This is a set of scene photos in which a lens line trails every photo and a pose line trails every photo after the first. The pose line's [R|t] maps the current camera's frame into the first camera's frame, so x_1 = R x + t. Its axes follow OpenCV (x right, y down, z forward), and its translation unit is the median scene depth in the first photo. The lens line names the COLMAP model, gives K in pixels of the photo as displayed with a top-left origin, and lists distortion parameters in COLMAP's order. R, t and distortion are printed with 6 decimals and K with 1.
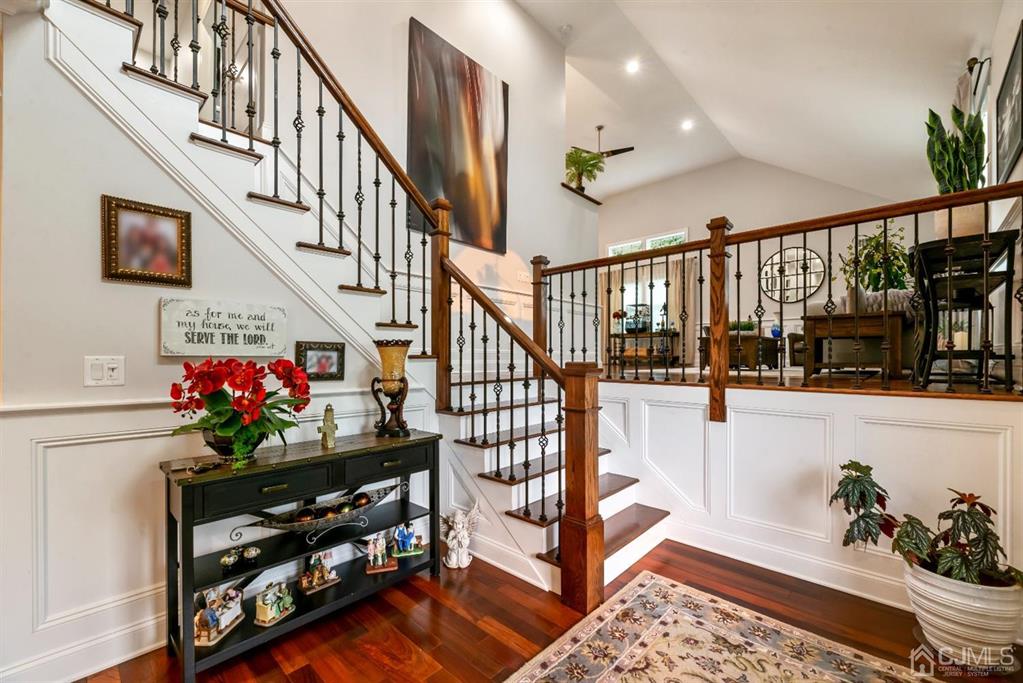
lens RADIAL K [[418.6, 0, 506.6], [0, 418.6, 345.8], [0, 0, 1]] dist [0.000706, 0.000538]
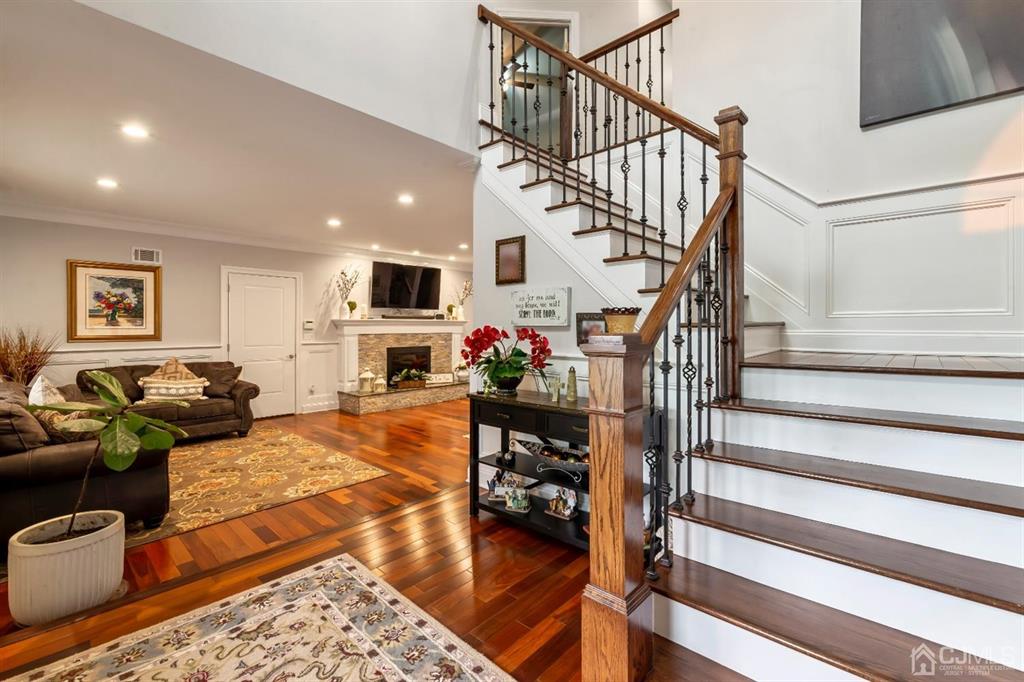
lens RADIAL K [[419.0, 0, 505.3], [0, 419.0, 331.4], [0, 0, 1]] dist [0.000706, 0.000538]
pose [[0.006086, 0.006426, -0.999961, 0.791732], [0.019765, 0.999783, 0.006545, 0.032574], [0.999786, -0.019804, 0.005957, 0.862594]]
